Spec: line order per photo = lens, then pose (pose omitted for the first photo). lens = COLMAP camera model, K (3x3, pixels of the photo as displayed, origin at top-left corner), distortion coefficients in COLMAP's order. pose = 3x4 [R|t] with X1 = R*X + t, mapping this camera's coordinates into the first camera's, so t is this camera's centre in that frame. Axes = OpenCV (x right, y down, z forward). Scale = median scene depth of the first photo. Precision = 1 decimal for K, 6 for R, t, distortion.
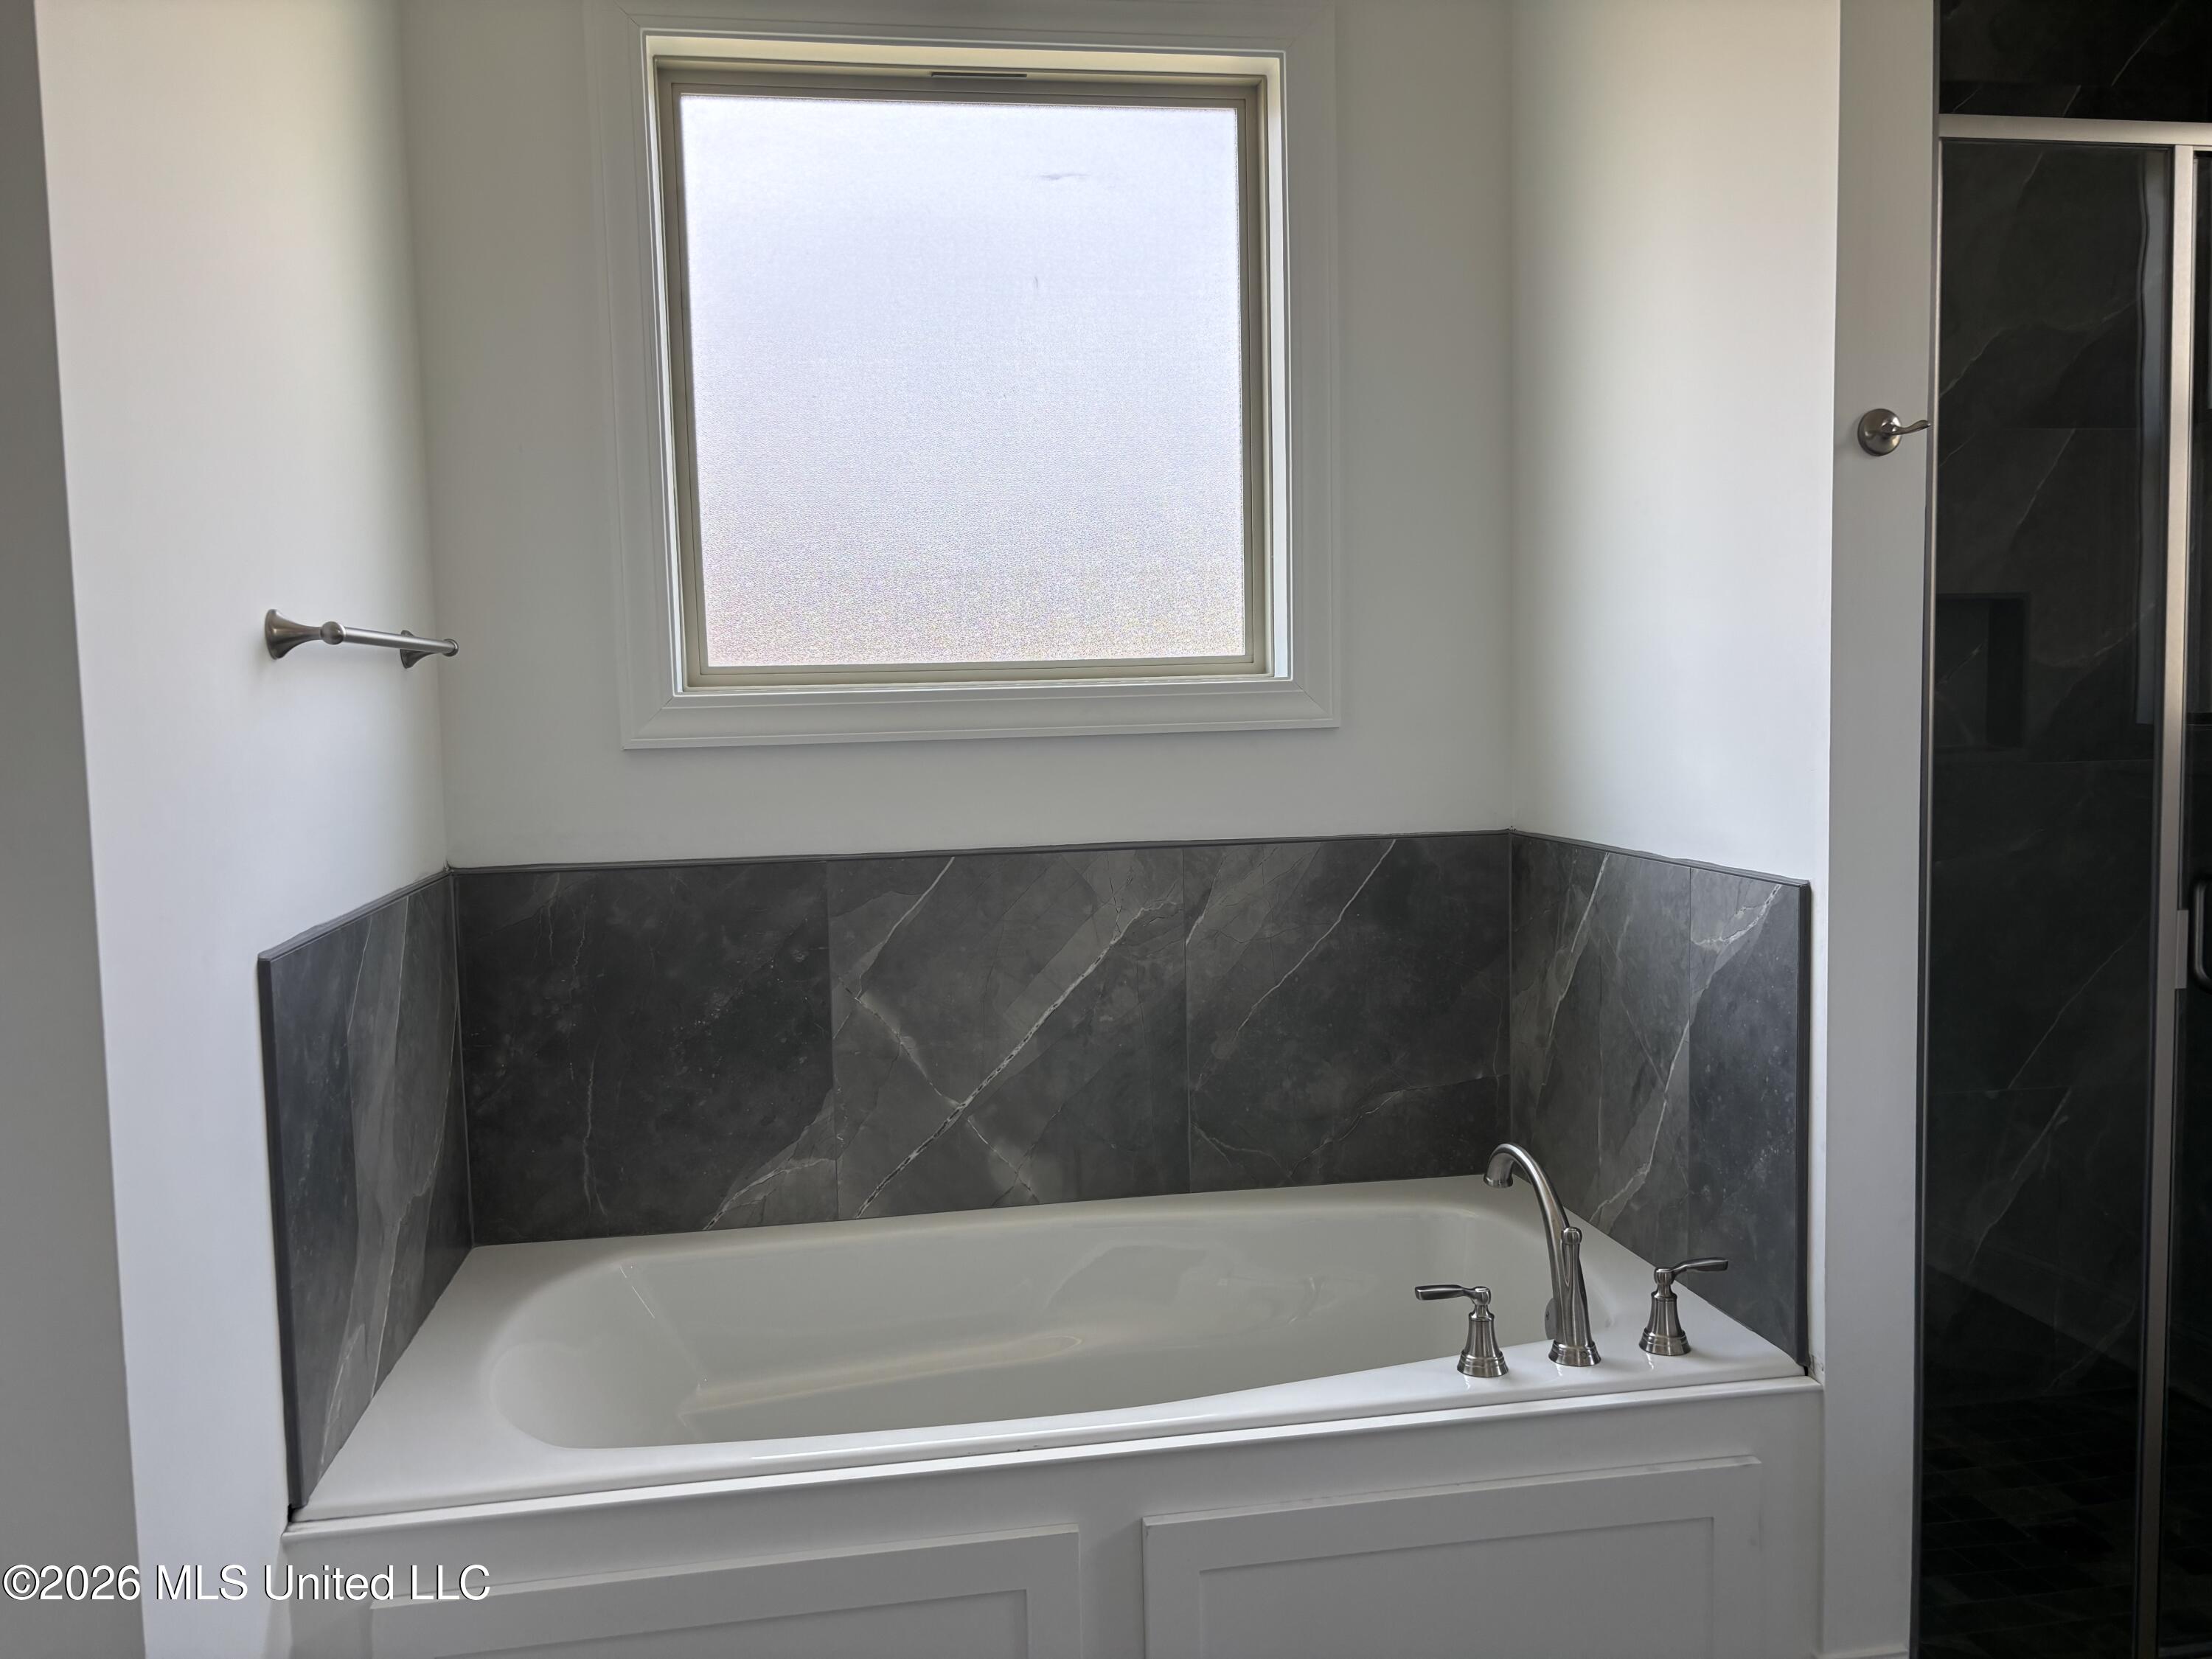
lens RADIAL K [[1678.9, 0, 1113.5], [0, 1678.9, 840.8], [0, 0, 1]] dist [0.033078, -0.014756]
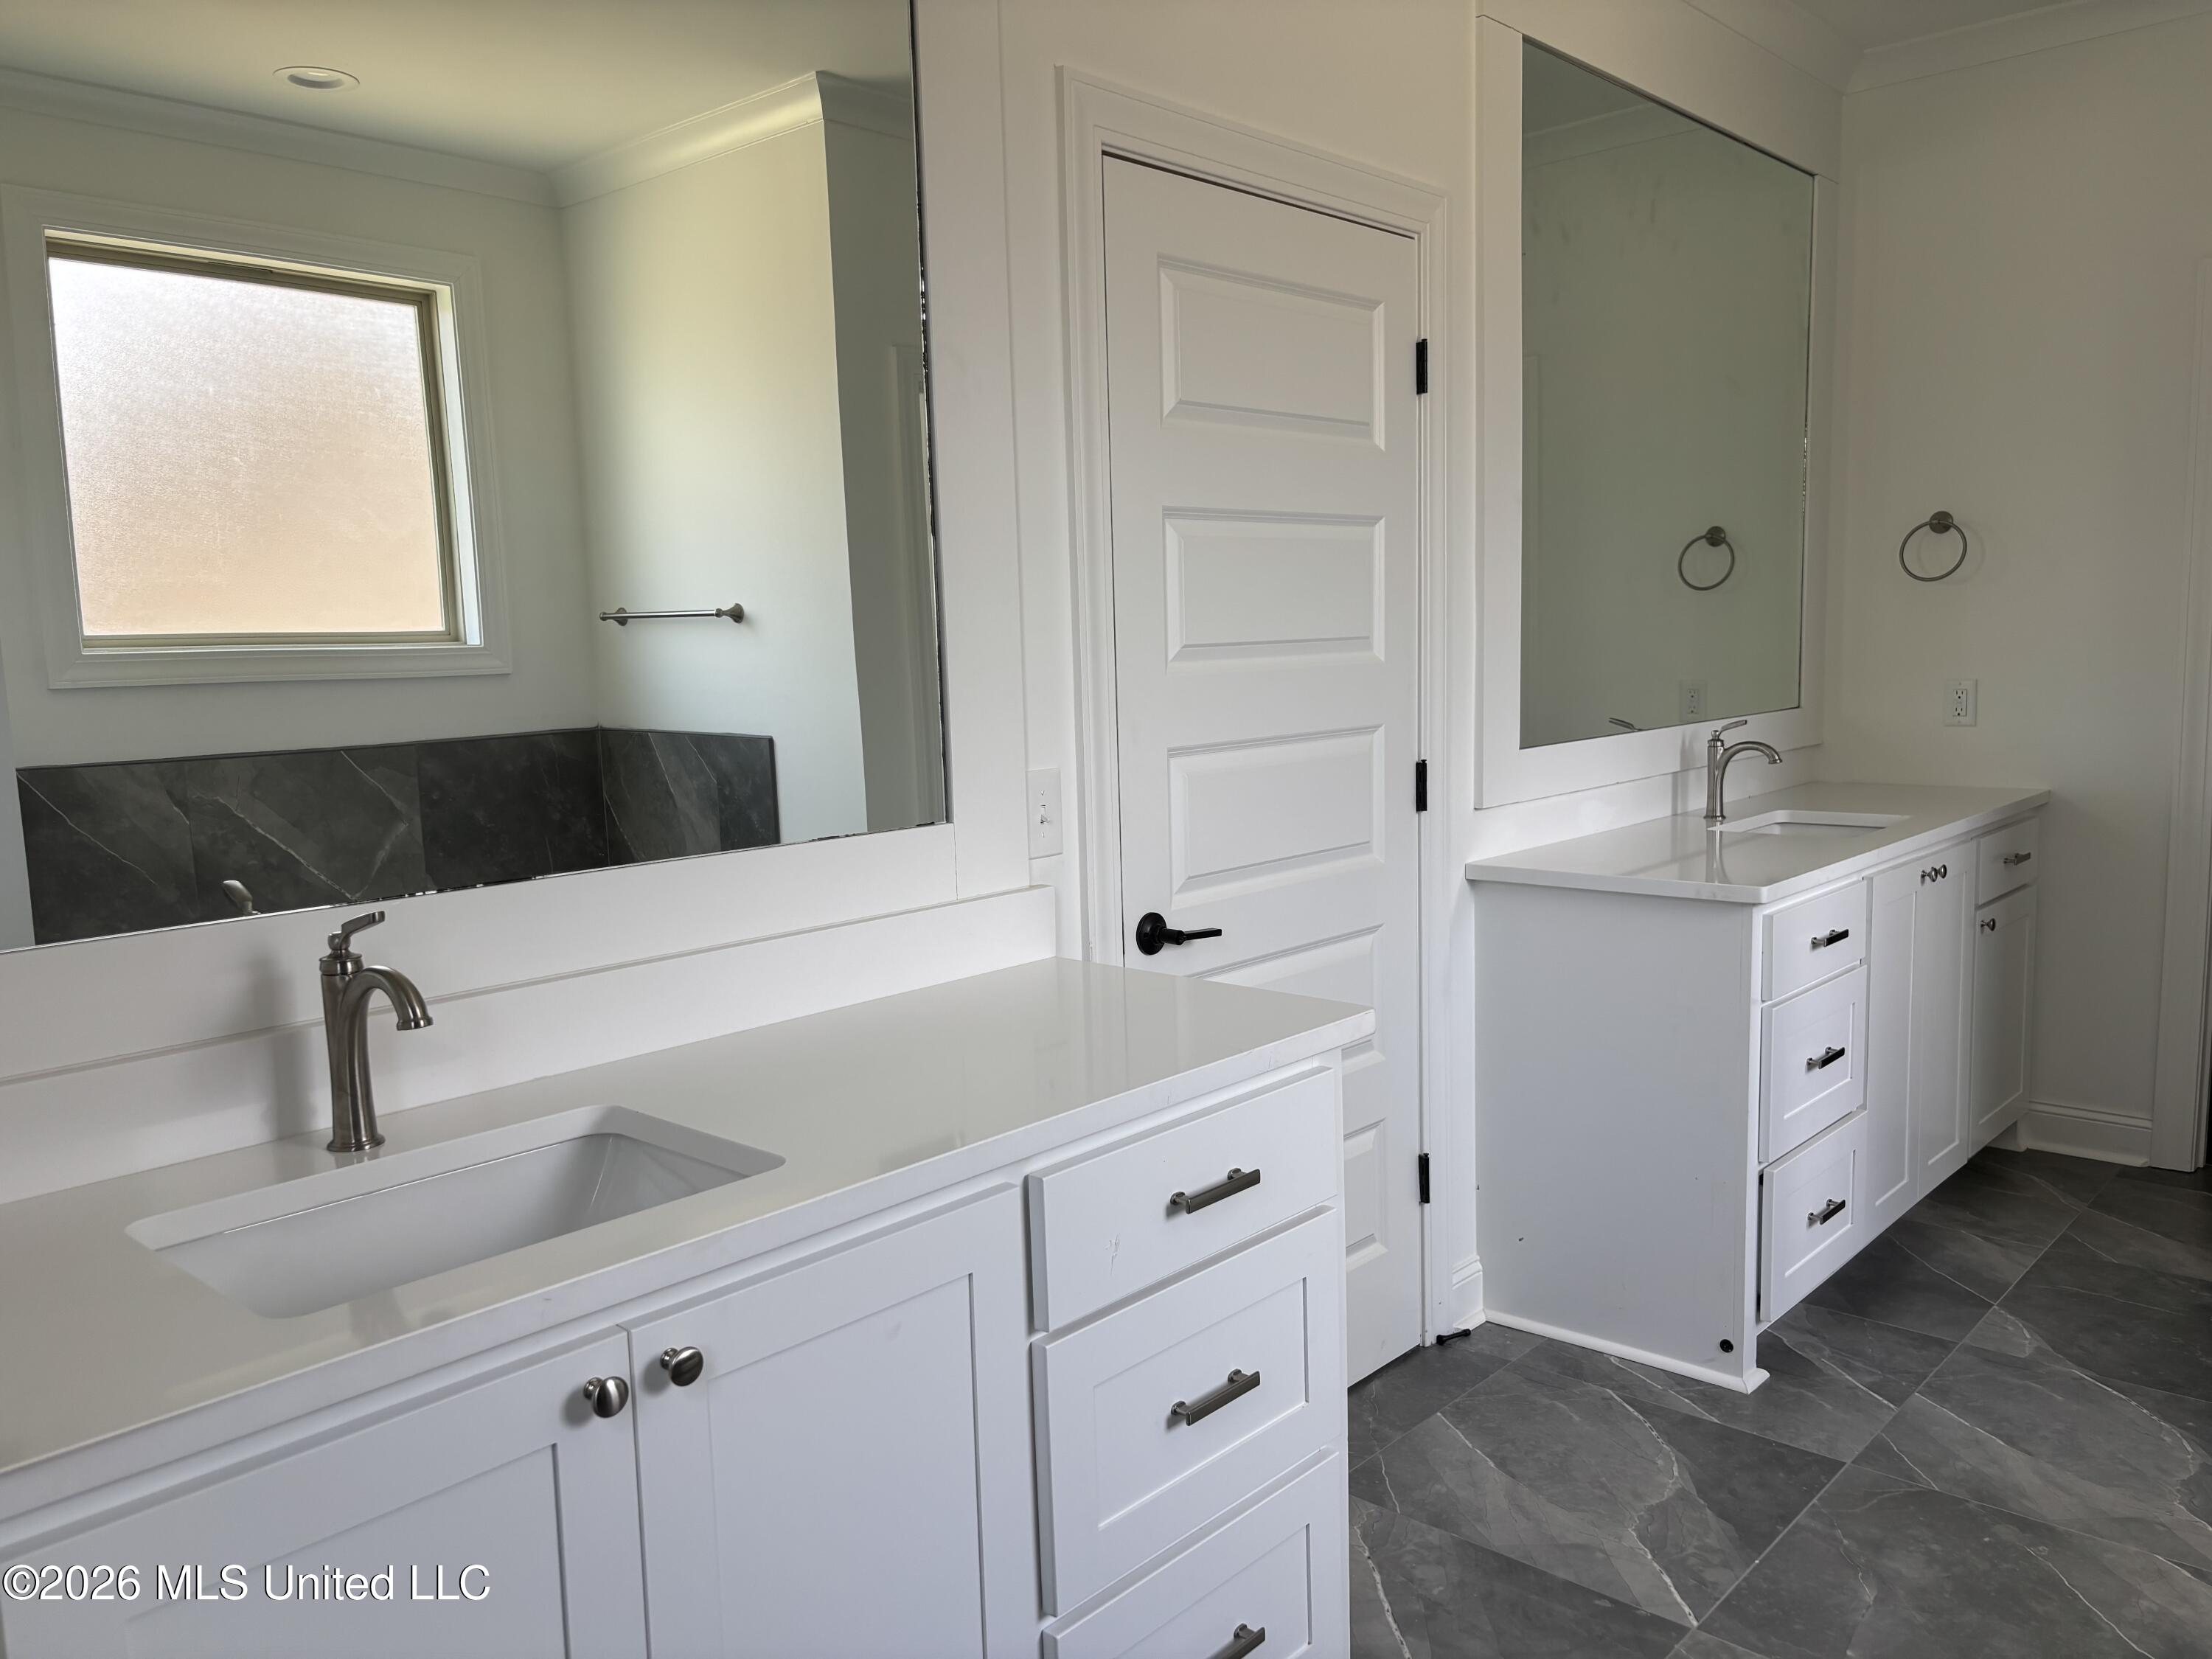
lens RADIAL K [[1678.9, 0, 1113.5], [0, 1678.9, 840.8], [0, 0, 1]] dist [0.033078, -0.014756]
pose [[0.774907, -0.068511, 0.628352, -0.494000], [0.056379, 0.997638, 0.039246, 0.073340], [-0.629556, 0.005014, 0.776939, -0.759580]]
